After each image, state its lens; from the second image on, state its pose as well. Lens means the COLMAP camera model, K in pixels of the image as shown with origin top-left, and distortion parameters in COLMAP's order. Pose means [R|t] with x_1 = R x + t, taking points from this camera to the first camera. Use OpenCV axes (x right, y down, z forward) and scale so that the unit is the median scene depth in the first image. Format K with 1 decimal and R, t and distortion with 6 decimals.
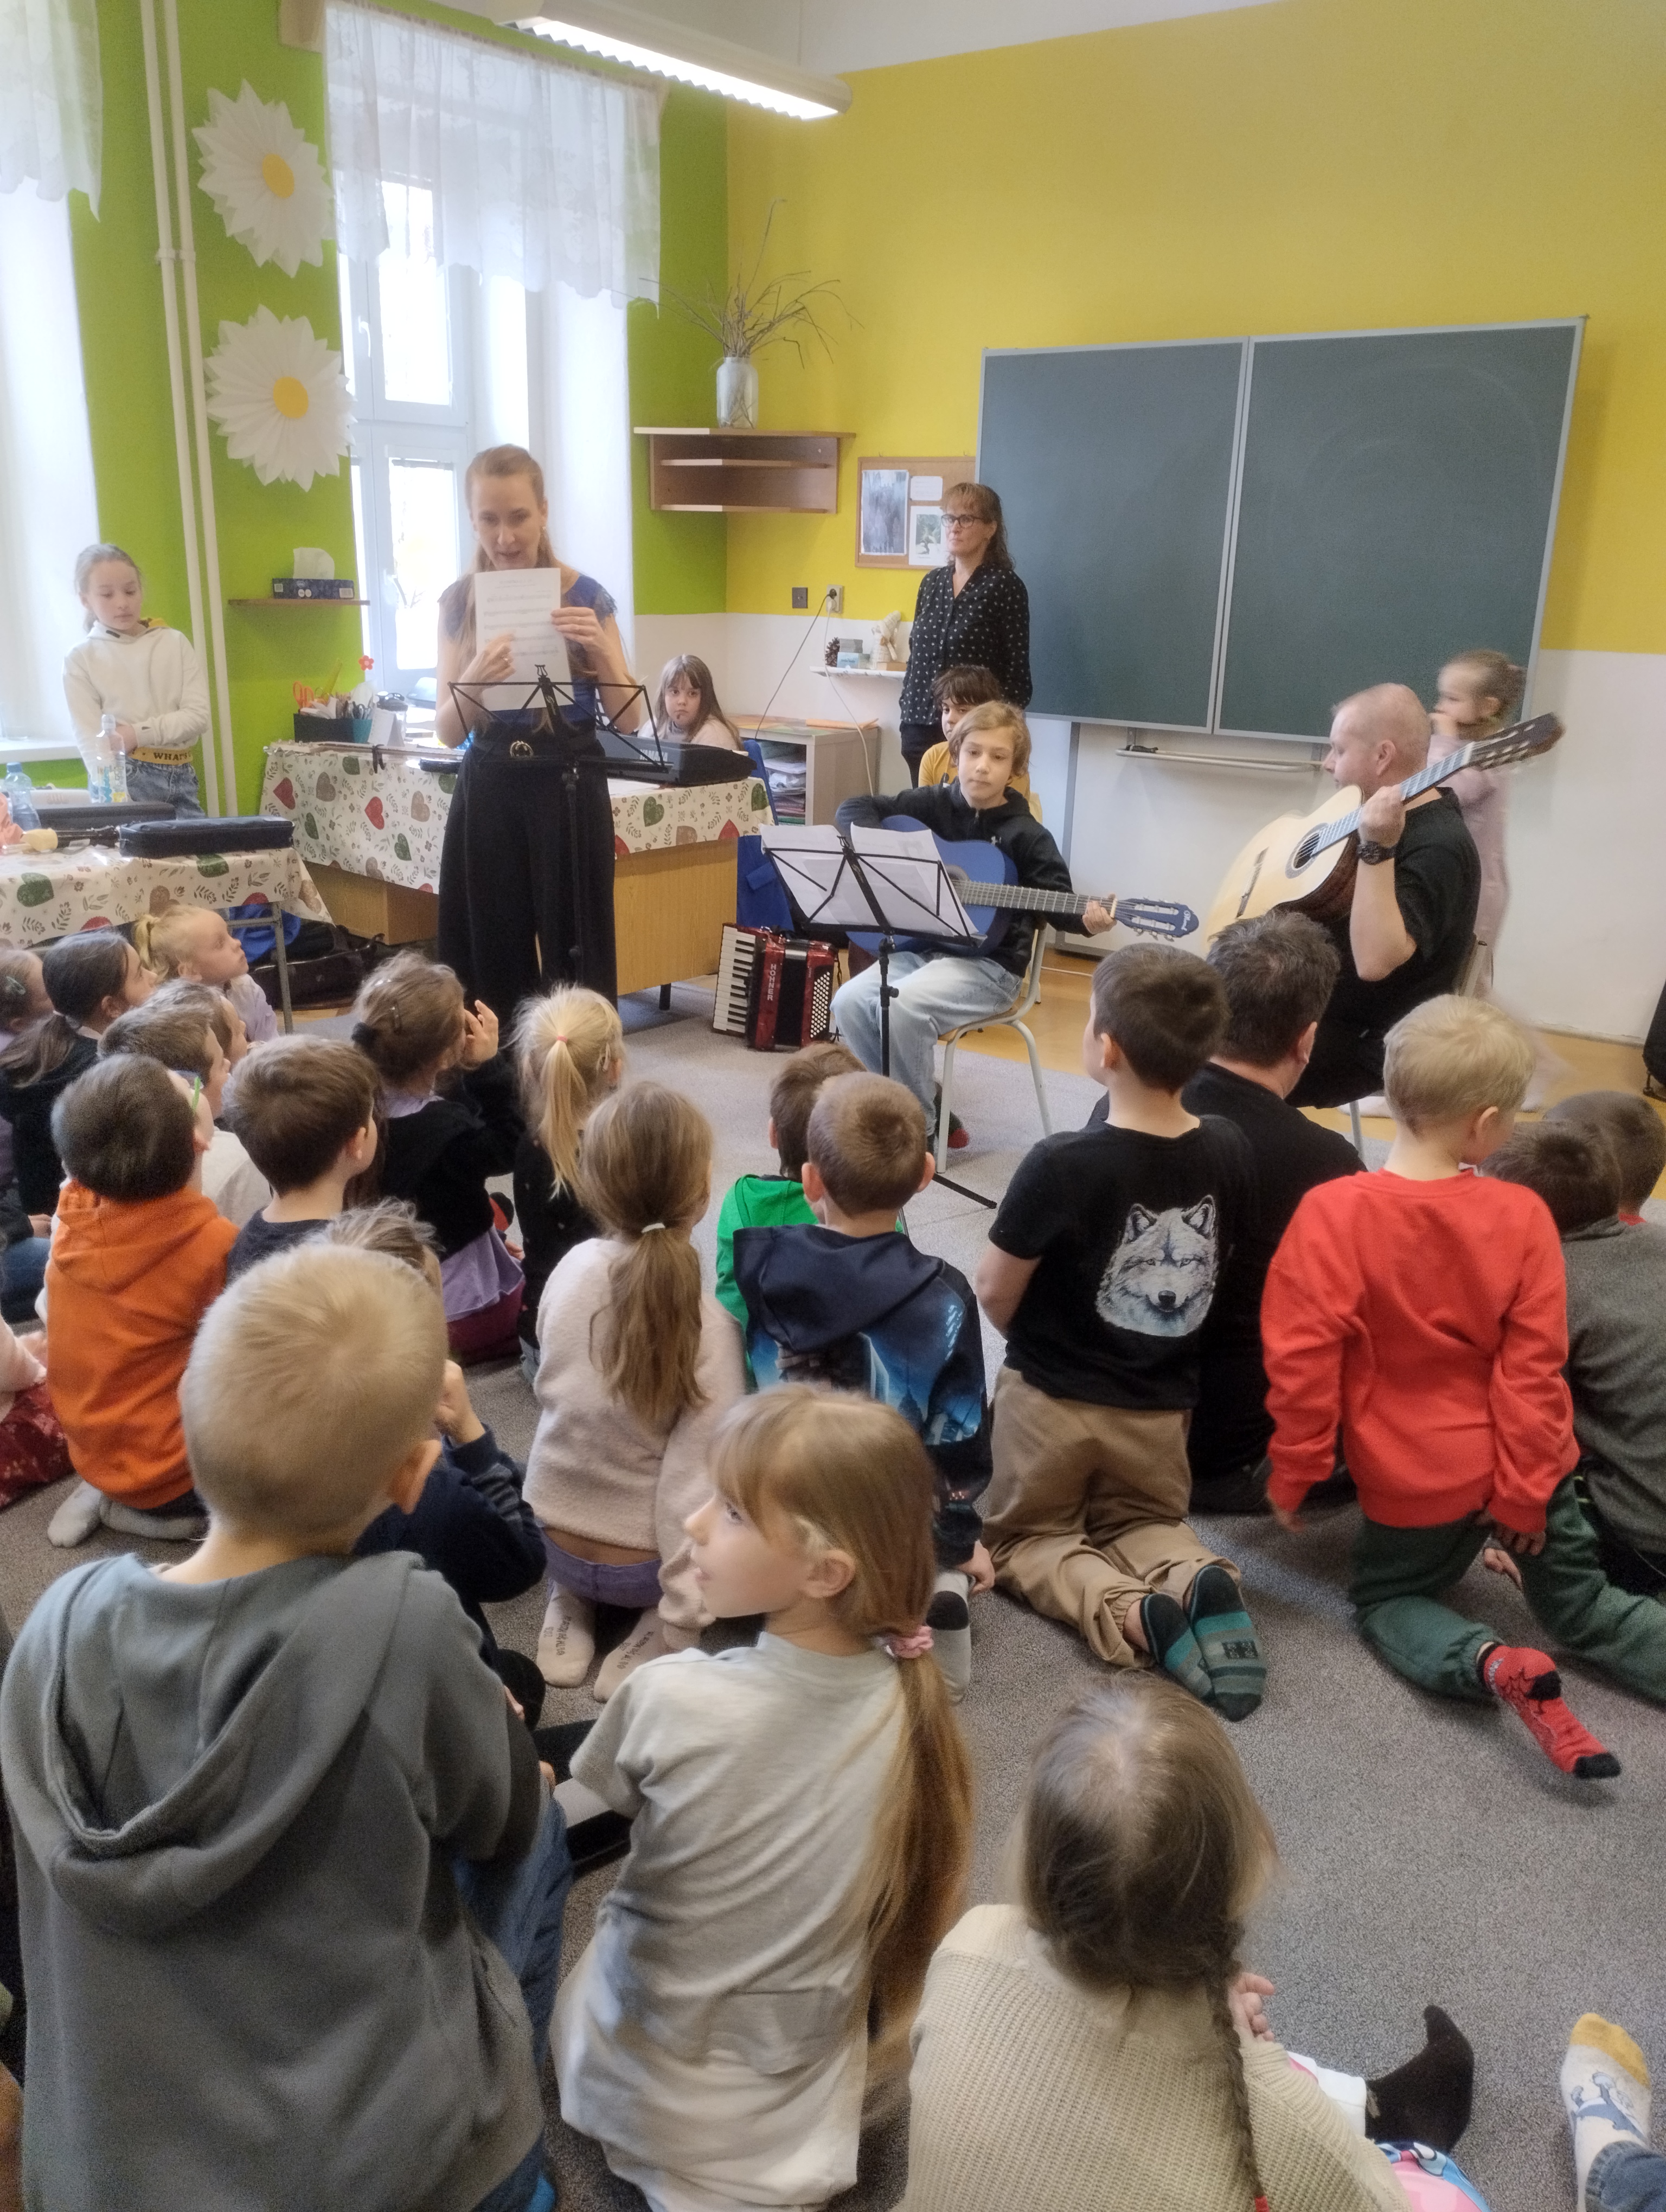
lens RADIAL K [[1751.6, 0, 833.0], [0, 1751.6, 1106.0], [0, 0, 1]] dist [0.007444, 0.003890]
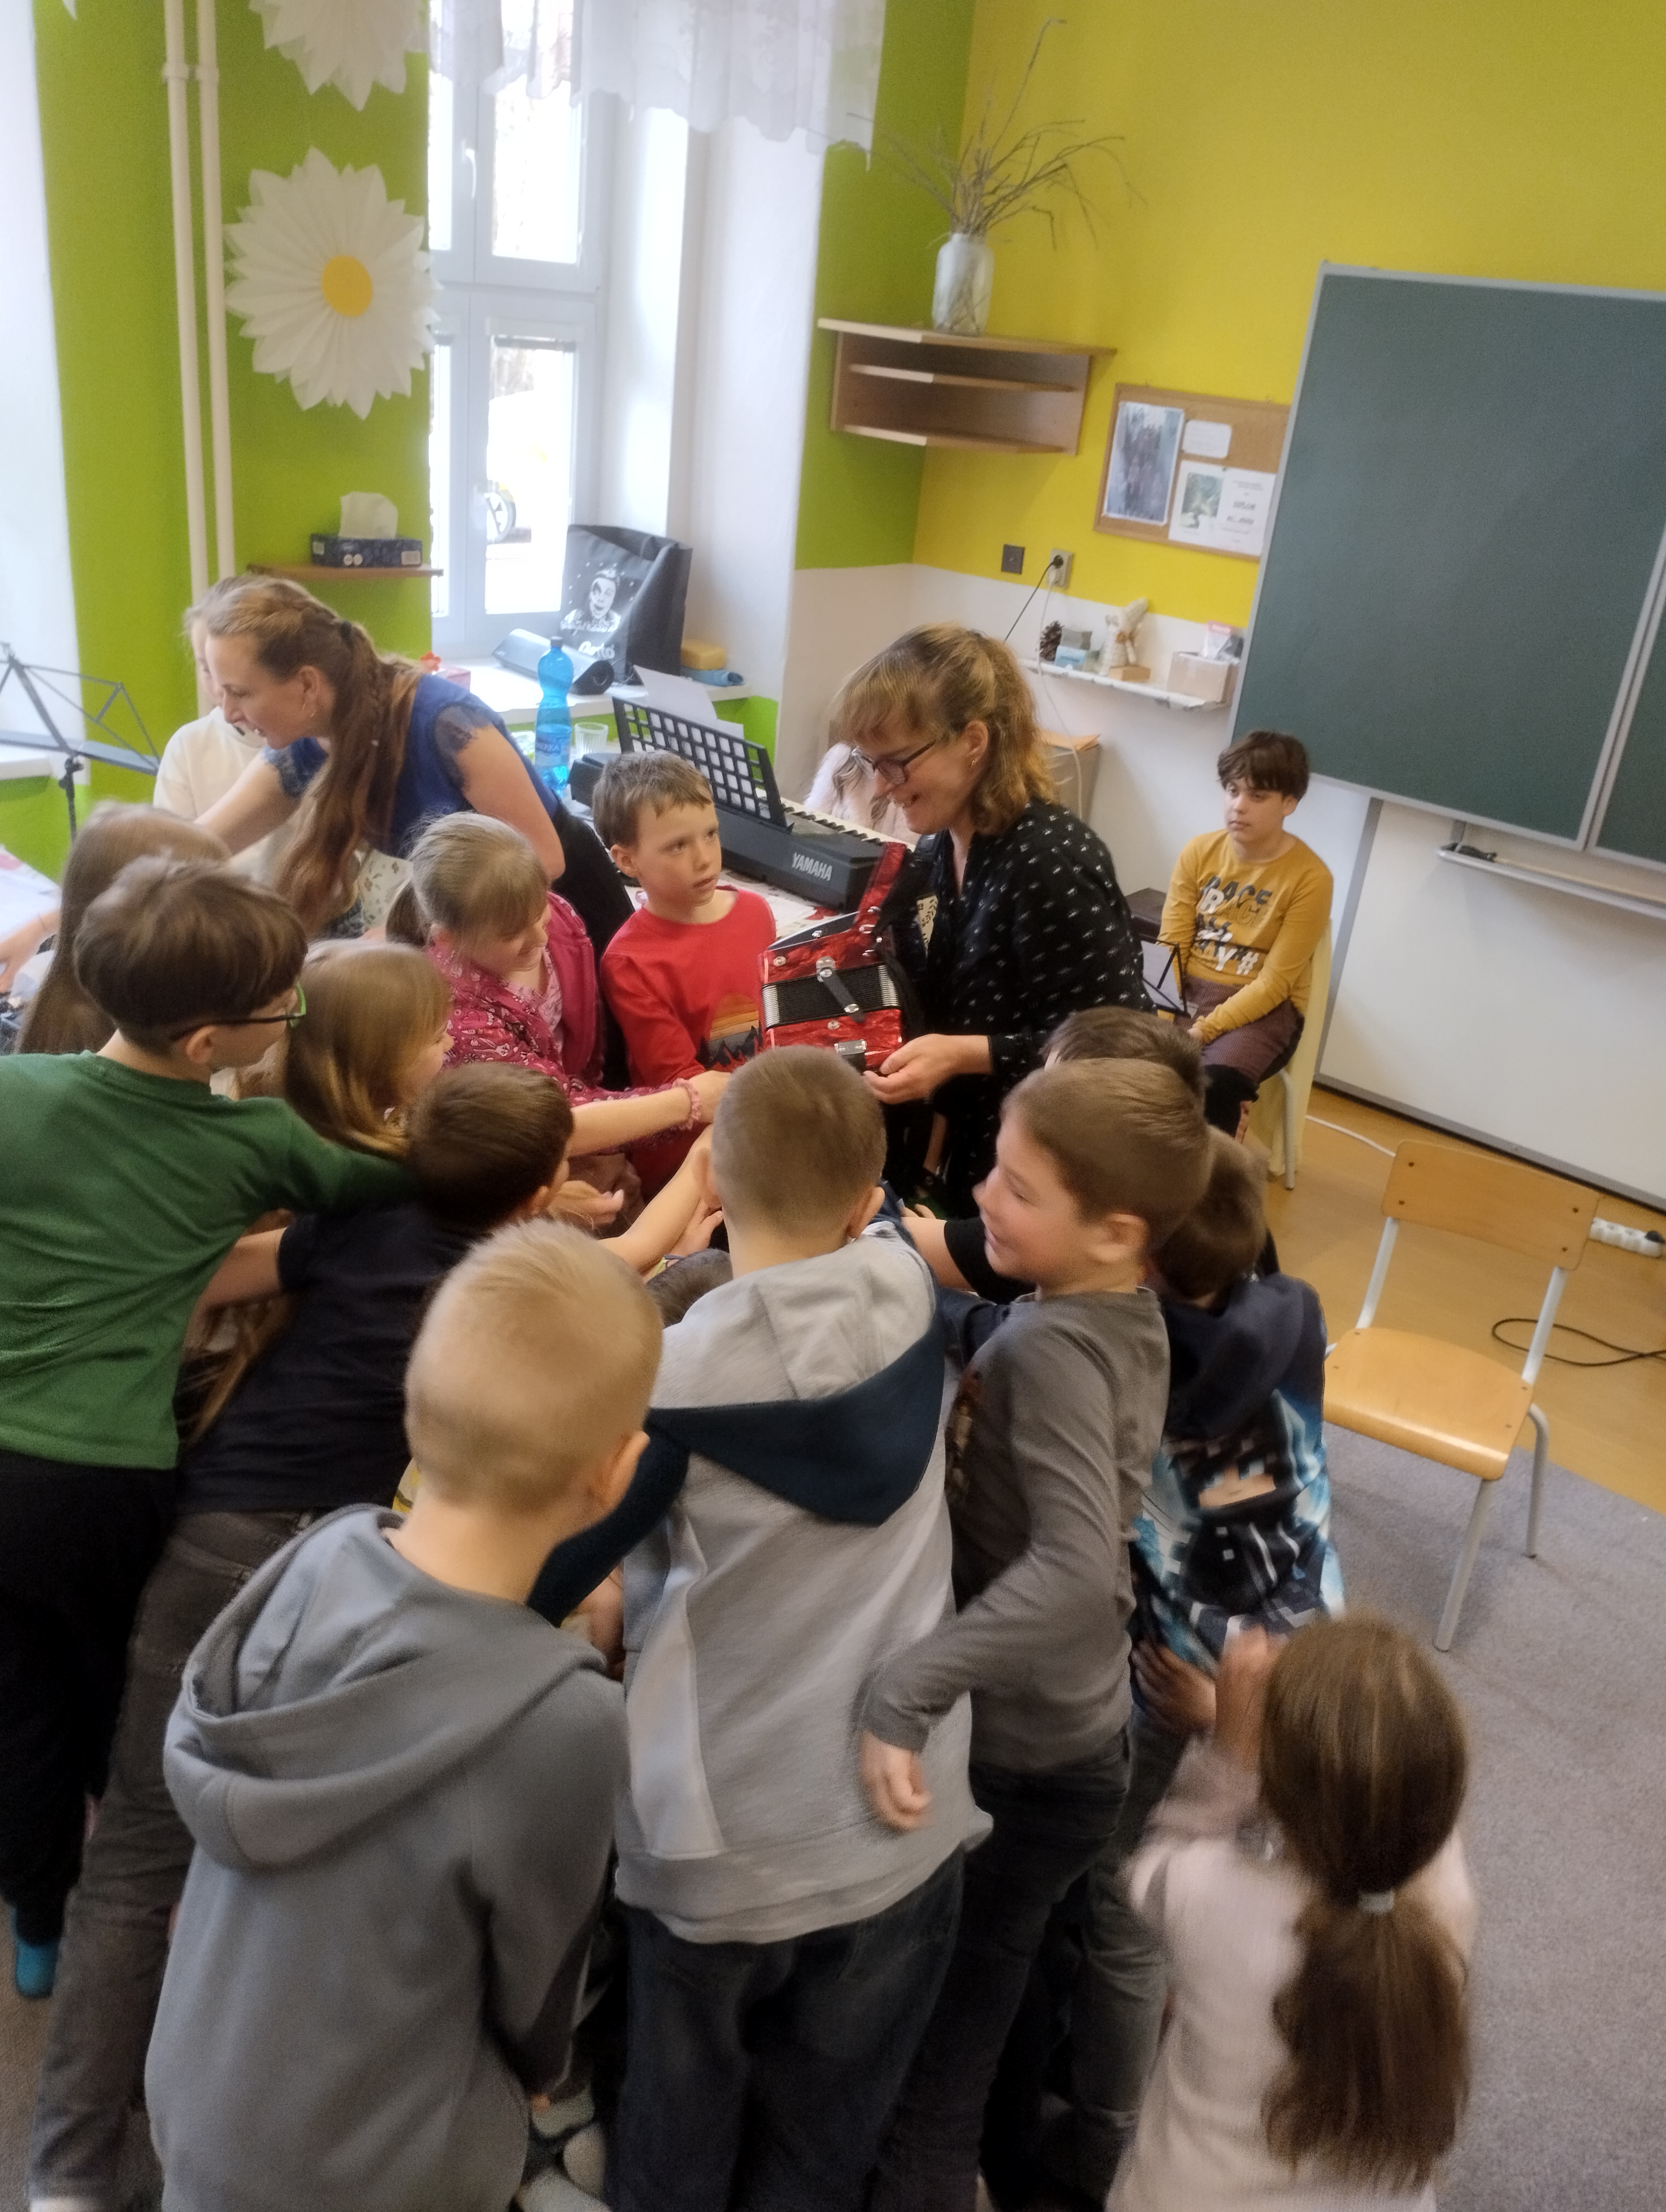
lens RADIAL K [[1795.9, 0, 833.0], [0, 1795.9, 1106.0], [0, 0, 1]] dist [0.041752, -0.063819]
pose [[0.994261, 0.098370, -0.042061, -0.044016], [-0.093436, 0.989915, 0.106477, -0.143831], [0.052111, -0.101936, 0.993425, 0.213956]]
